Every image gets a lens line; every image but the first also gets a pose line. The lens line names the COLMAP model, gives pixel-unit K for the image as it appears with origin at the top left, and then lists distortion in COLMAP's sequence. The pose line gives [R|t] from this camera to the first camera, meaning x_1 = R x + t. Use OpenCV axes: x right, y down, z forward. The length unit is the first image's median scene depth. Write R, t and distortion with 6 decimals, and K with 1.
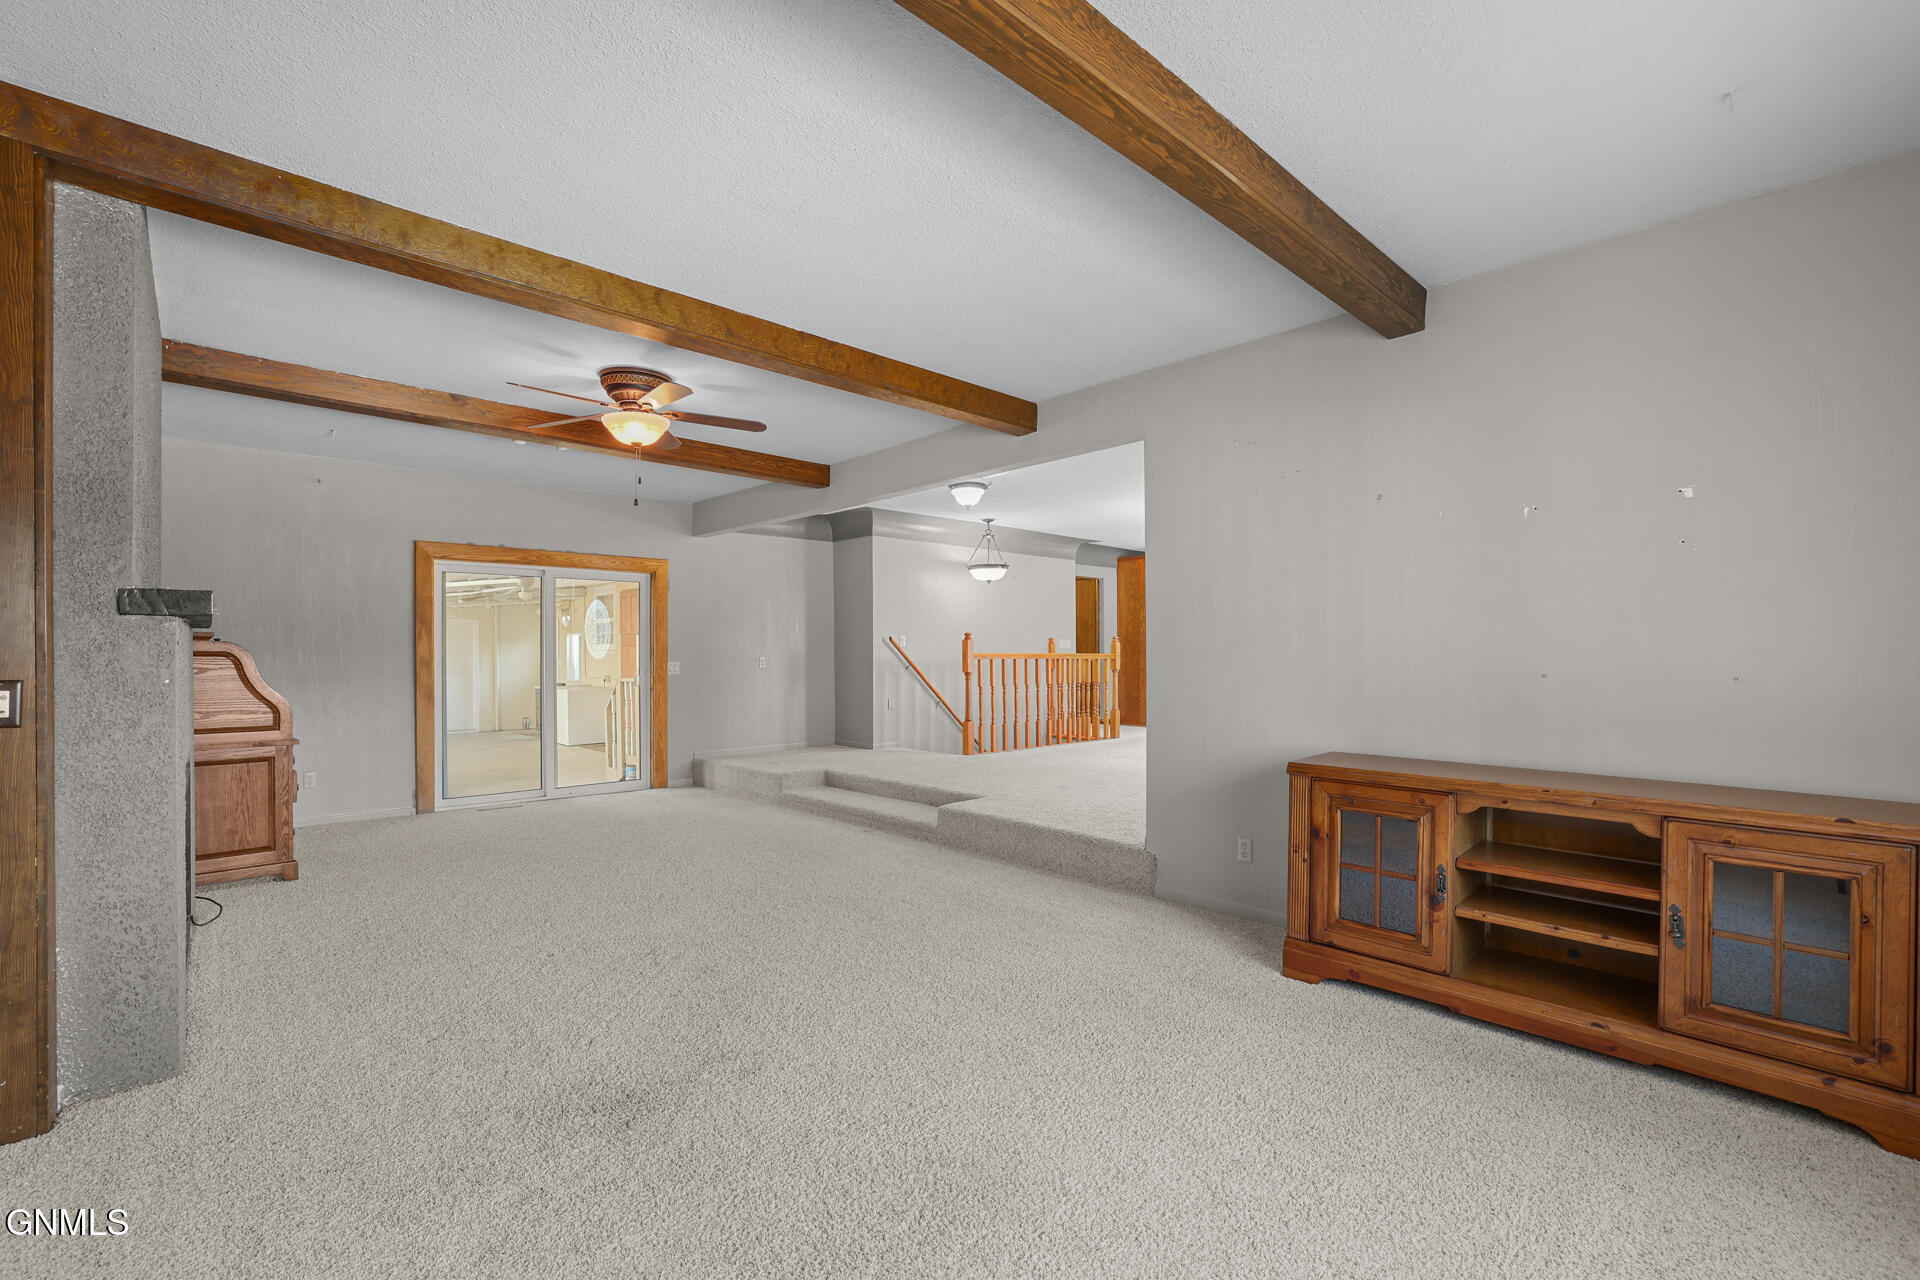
lens RADIAL K [[831.1, 0, 969.2], [0, 831.1, 655.1], [0, 0, 1]] dist [-0.009370, 0.002638]
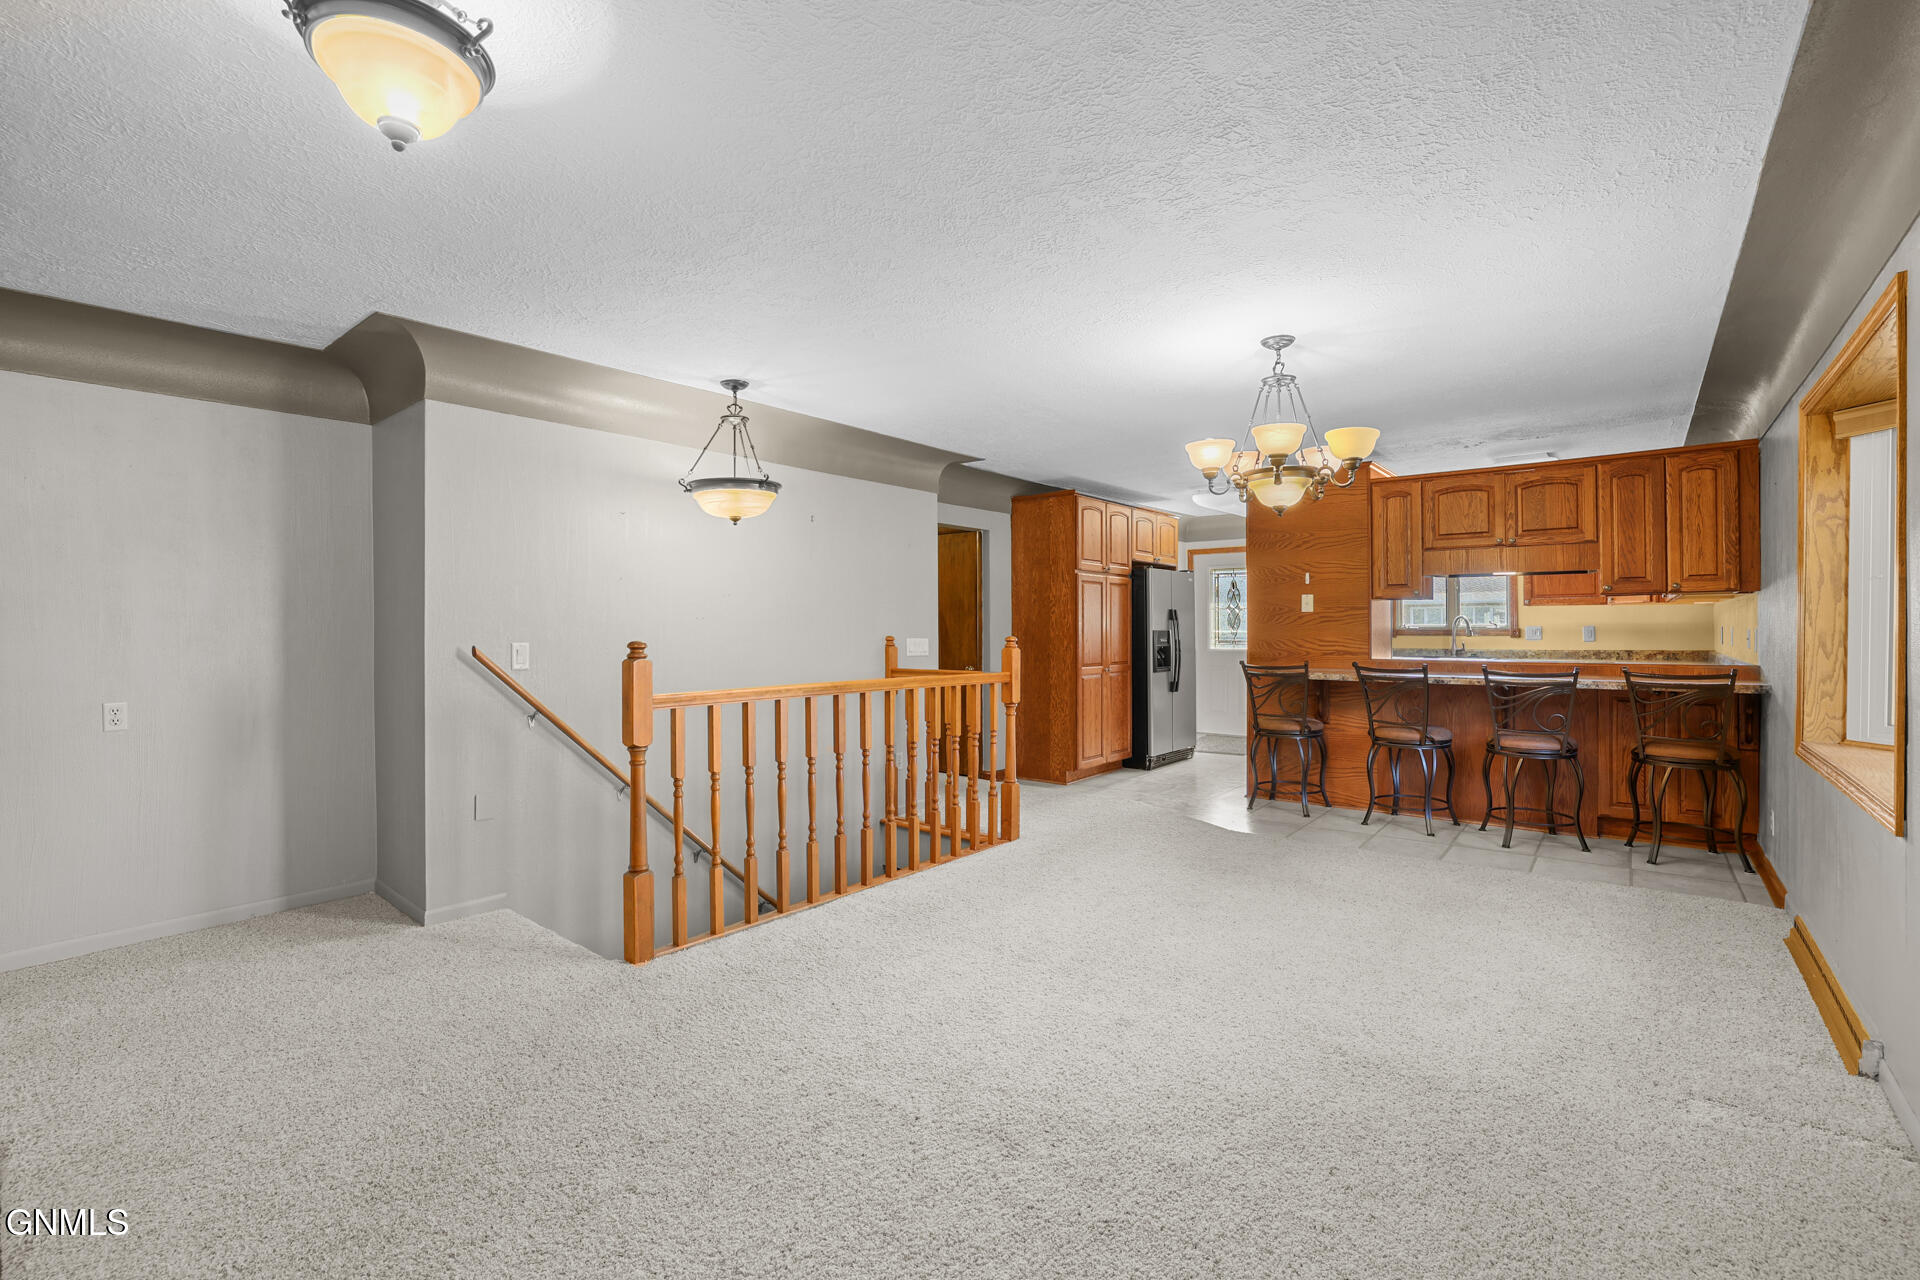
lens RADIAL K [[831.1, 0, 959.0], [0, 831.1, 628.0], [0, 0, 1]] dist [-0.009370, 0.002638]
pose [[0.992569, 0.000658, 0.121680, 0.076046], [-0.000765, 0.999999, 0.000839, -0.026181], [-0.121679, -0.000925, 0.992569, 0.459657]]
